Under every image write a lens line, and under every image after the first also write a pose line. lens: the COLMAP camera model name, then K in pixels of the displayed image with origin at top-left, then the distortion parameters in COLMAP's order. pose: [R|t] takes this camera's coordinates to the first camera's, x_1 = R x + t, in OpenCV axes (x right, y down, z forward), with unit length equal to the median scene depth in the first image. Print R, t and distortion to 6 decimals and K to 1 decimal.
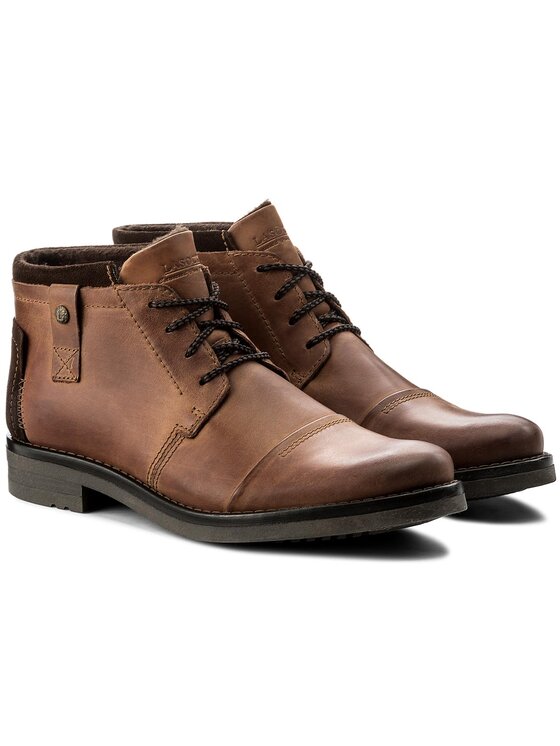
lens RADIAL K [[2762.7, 0, 281.5], [0, 2762.7, 370.1], [0, 0, 1]] dist [0.327776, 0.000000]
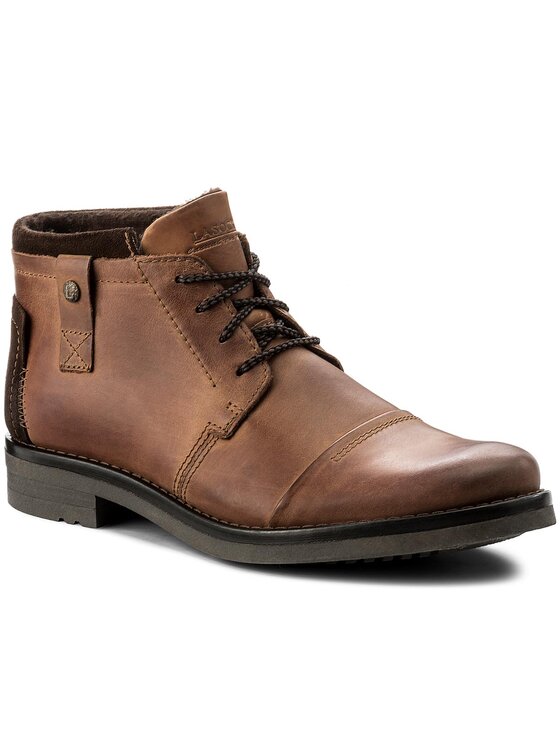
lens RADIAL K [[2762.7, 0, 278.6], [0, 2762.7, 376.1], [0, 0, 1]] dist [0.327776, 0.000000]
pose [[0.999920, -0.000369, 0.012658, -0.027400], [0.000455, 0.999977, -0.006798, 0.011267], [-0.012656, 0.006803, 0.999897, 0.163700]]
